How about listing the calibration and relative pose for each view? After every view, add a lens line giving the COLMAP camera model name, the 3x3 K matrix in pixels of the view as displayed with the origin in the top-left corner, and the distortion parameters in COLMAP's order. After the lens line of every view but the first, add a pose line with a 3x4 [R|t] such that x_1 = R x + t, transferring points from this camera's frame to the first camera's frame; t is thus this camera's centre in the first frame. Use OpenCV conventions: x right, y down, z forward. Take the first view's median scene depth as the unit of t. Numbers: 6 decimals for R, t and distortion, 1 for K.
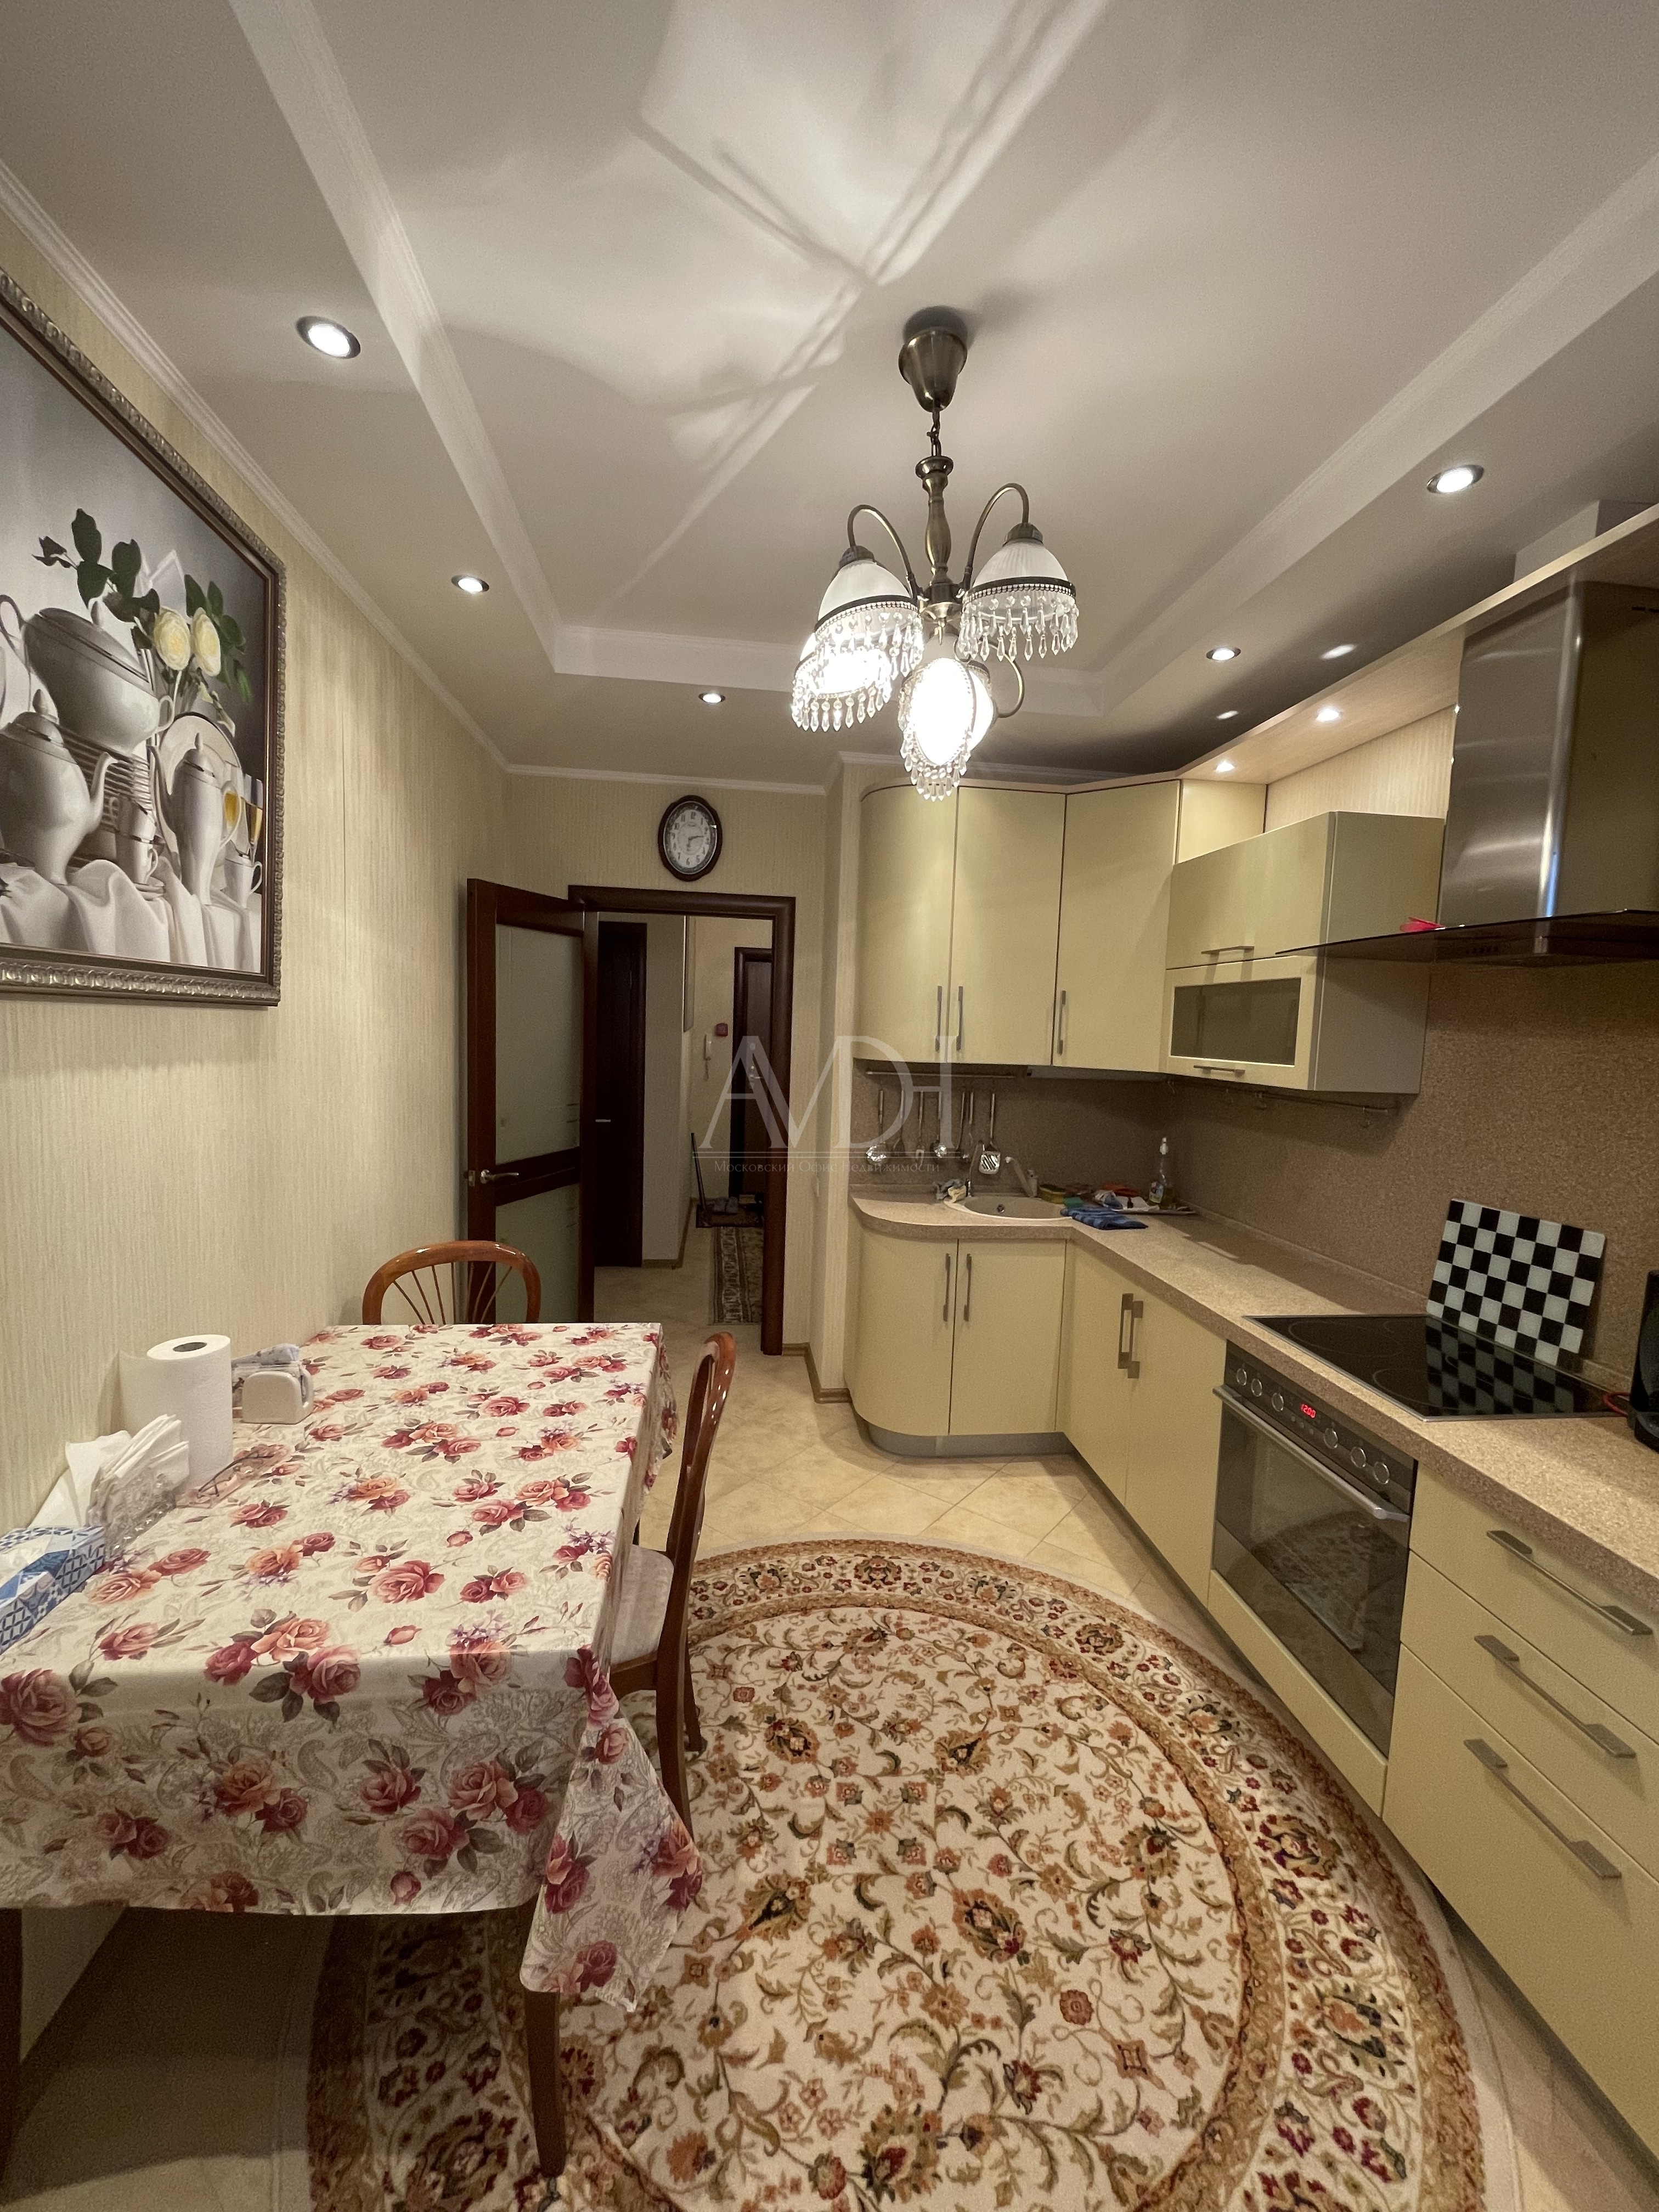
lens RADIAL K [[893.0, 0, 837.3], [0, 893.0, 1099.9], [0, 0, 1]] dist [-0.002611, 0.000166]
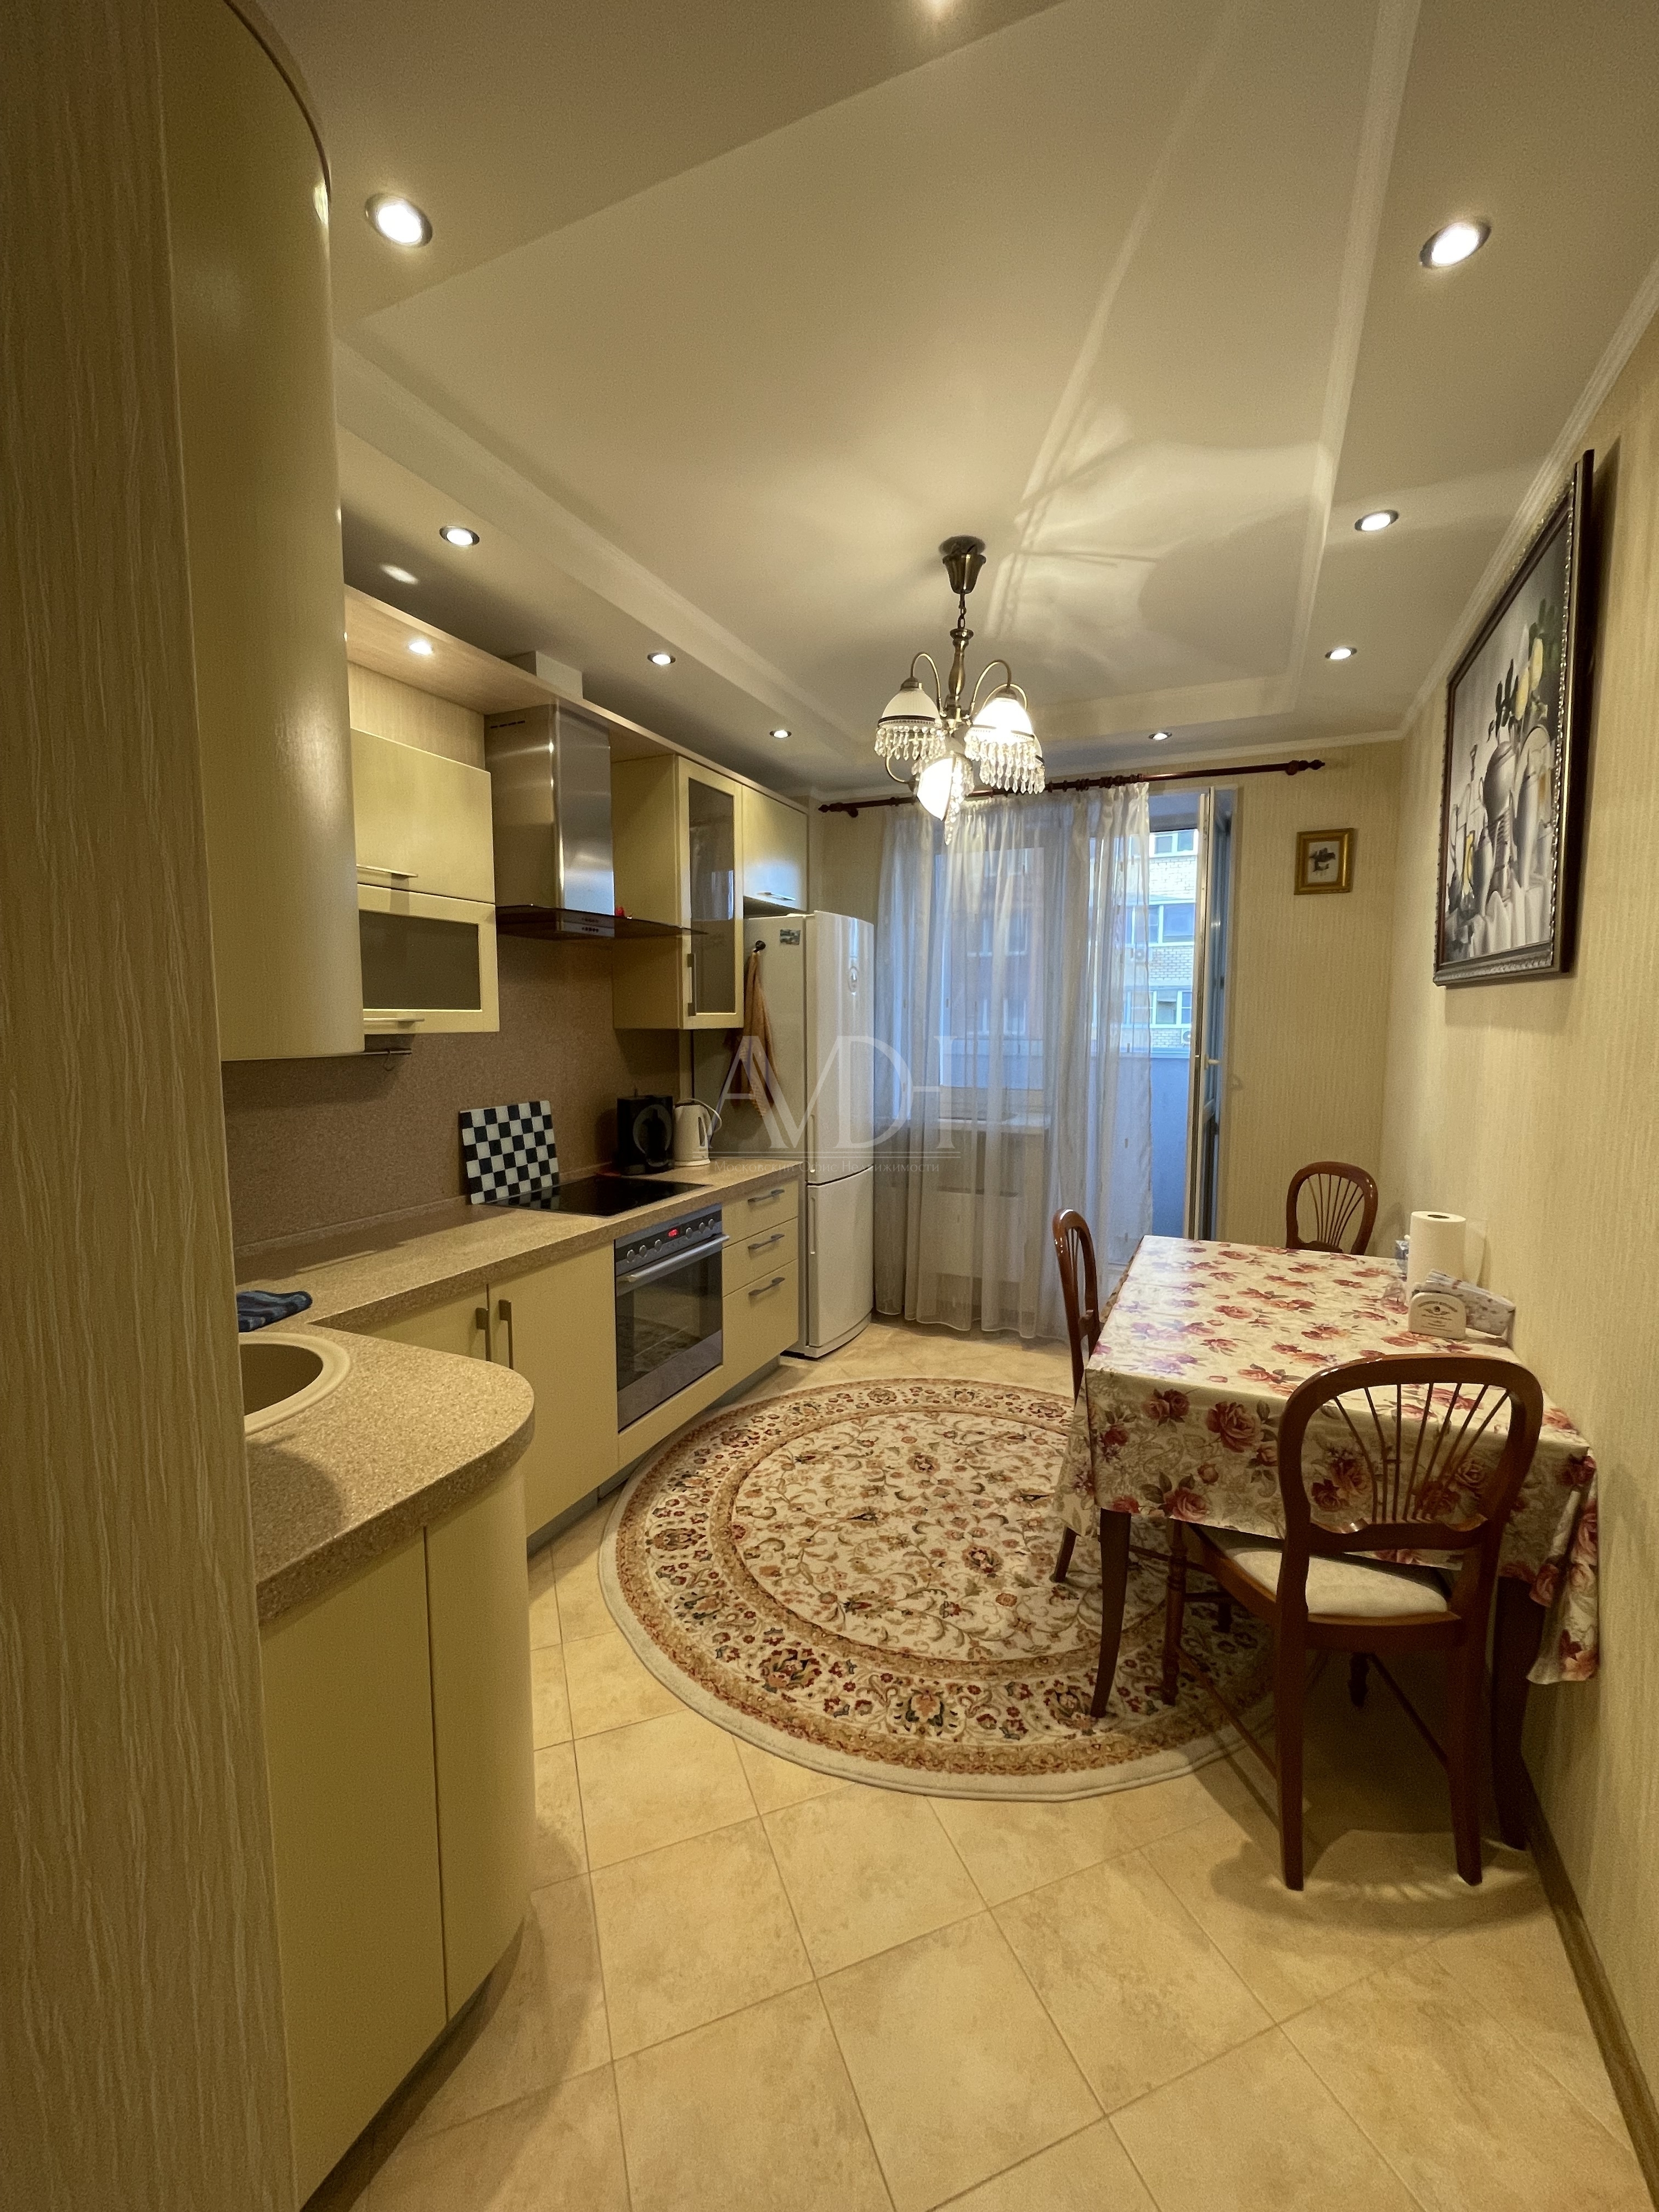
lens RADIAL K [[893.0, 0, 840.9], [0, 893.0, 1099.6], [0, 0, 1]] dist [-0.002611, 0.000166]
pose [[-0.855511, -0.082384, 0.511189, -0.481081], [0.013297, 0.983440, 0.180748, -0.148680], [-0.517614, 0.161429, -0.840248, 2.107695]]
